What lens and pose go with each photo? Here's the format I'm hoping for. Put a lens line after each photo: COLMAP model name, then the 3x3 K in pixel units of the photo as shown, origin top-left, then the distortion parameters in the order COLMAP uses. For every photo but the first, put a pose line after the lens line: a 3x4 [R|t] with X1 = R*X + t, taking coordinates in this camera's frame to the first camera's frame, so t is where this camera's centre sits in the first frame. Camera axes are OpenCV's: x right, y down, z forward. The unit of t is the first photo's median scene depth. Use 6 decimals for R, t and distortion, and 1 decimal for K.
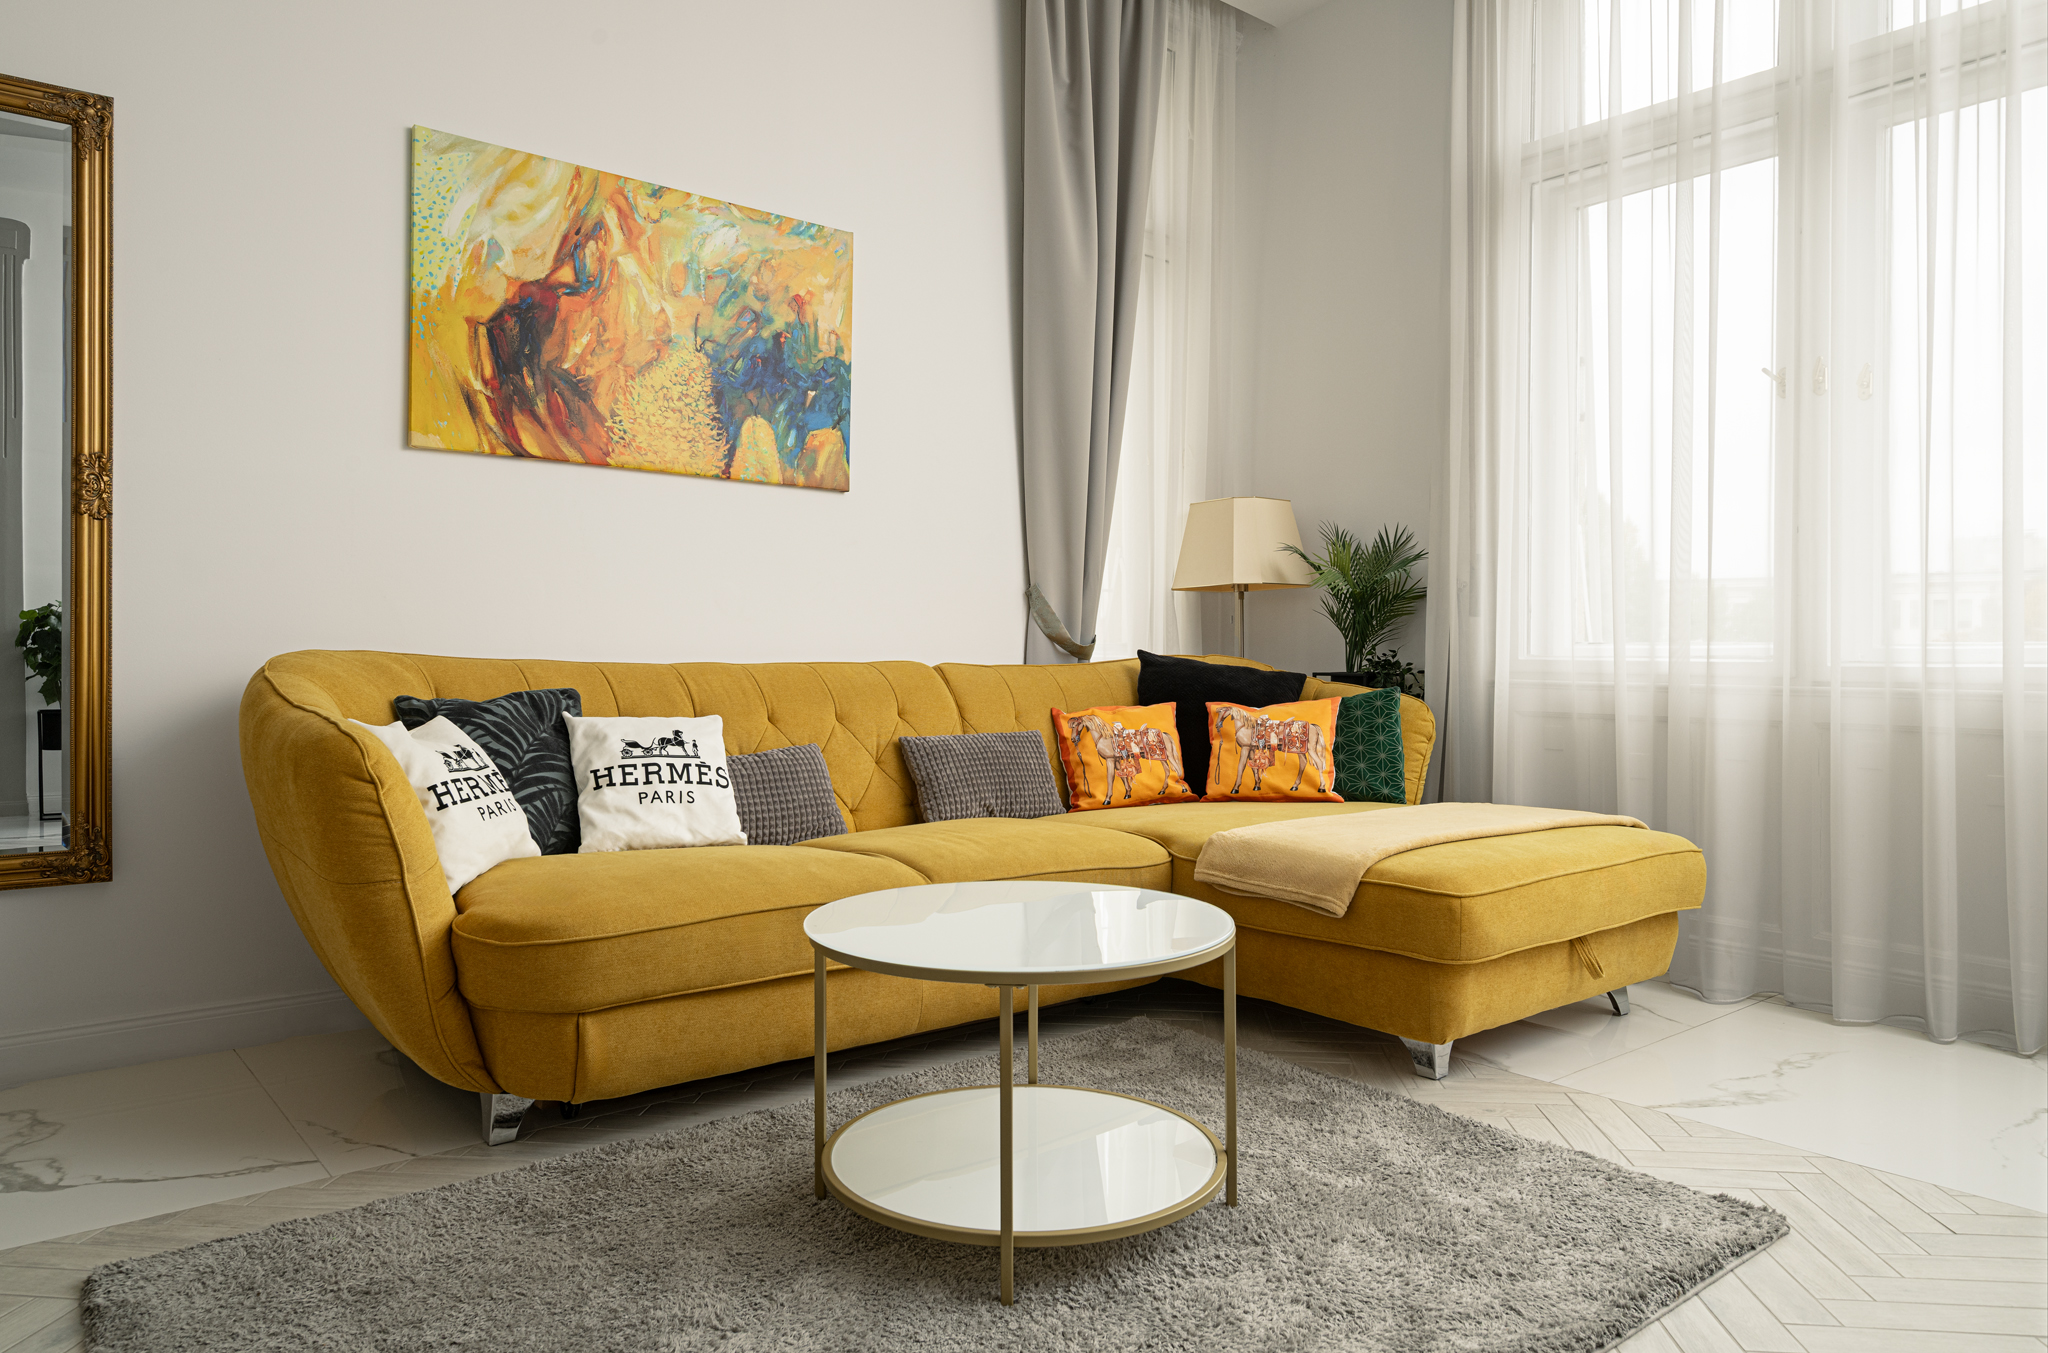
lens RADIAL K [[1315.9, 0, 1011.0], [0, 1315.9, 675.5], [0, 0, 1]] dist [0.007788, 0.000018]
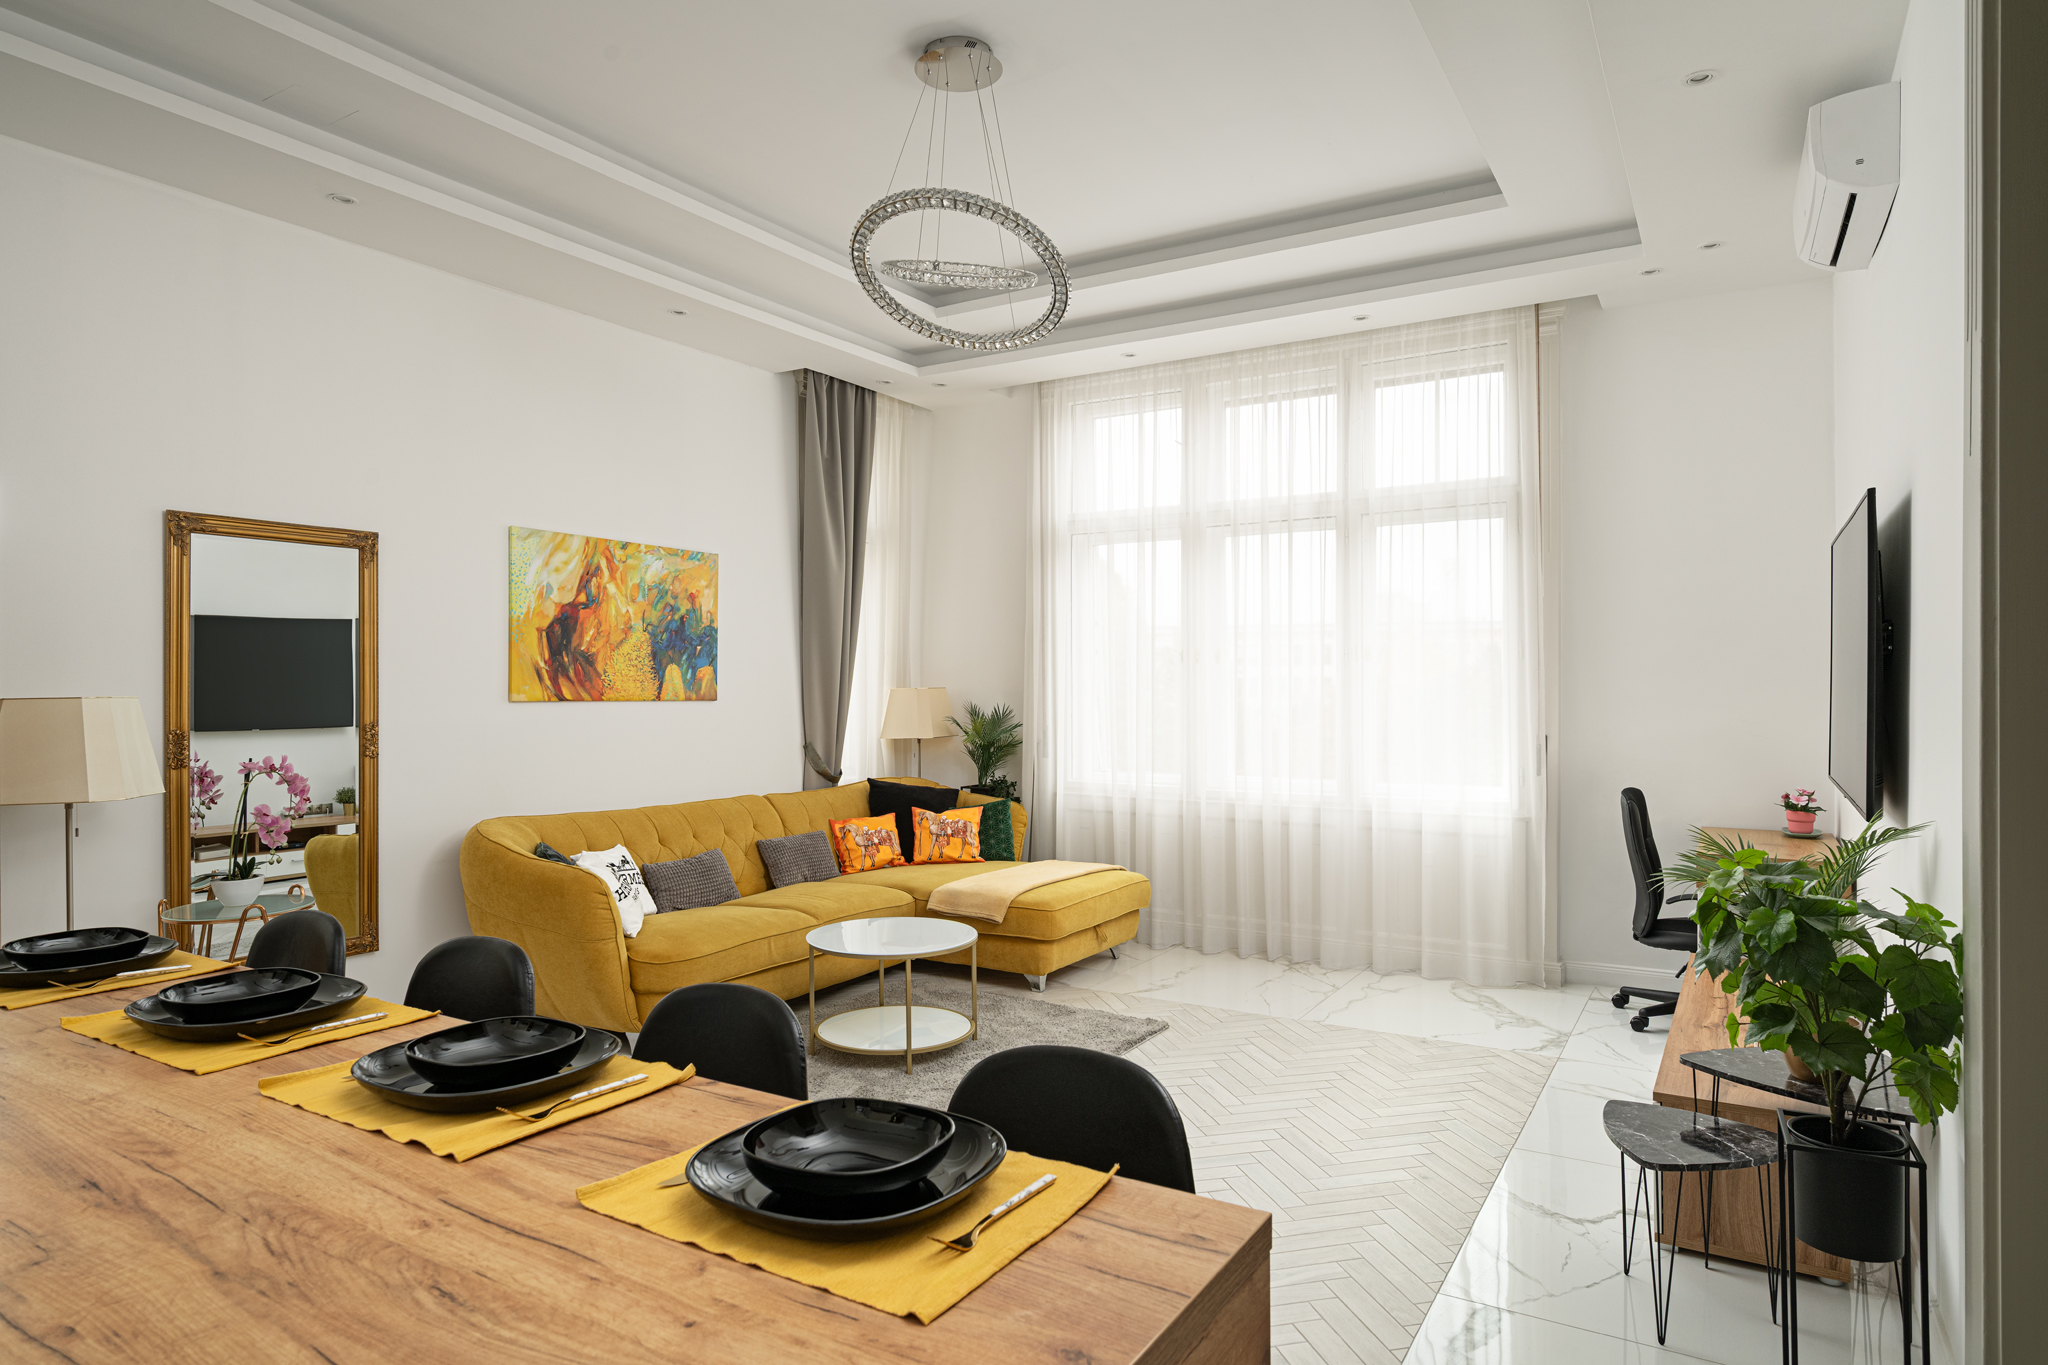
lens RADIAL K [[1203.9, 0, 1018.6], [0, 1203.9, 685.1], [0, 0, 1]] dist [0.005050, 0.001049]
pose [[0.940594, -0.003374, 0.339517, -0.324623], [0.007147, 0.999926, -0.009864, -0.157574], [-0.339459, 0.011704, 0.940548, -0.737214]]
